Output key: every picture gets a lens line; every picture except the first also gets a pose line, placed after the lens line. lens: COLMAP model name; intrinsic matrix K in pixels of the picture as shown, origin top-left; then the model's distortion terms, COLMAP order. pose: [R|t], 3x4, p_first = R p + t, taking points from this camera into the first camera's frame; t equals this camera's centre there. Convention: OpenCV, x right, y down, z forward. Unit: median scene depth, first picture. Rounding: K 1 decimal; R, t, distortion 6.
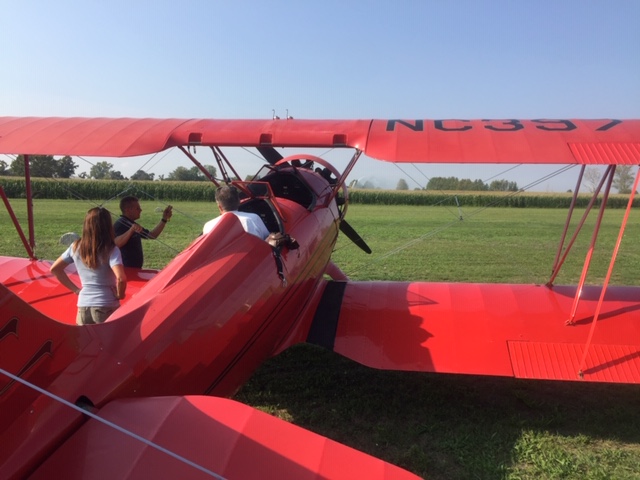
lens RADIAL K [[536.8, 0, 320.0], [0, 536.8, 240.0], [0, 0, 1]] dist [-0.001372, -0.001971]
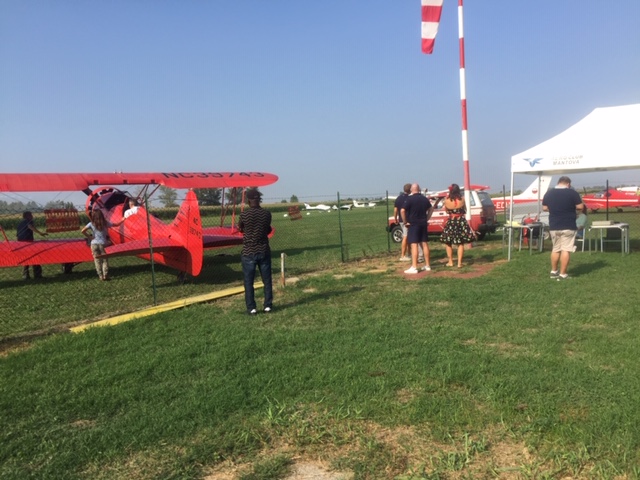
lens RADIAL K [[536.8, 0, 320.0], [0, 536.8, 240.0], [0, 0, 1]] dist [-0.001372, -0.001971]
pose [[0.681642, -0.096424, 0.725304, -1.297858], [0.123105, 0.992261, 0.016220, 0.155785], [-0.721255, 0.078233, 0.688237, -1.350850]]
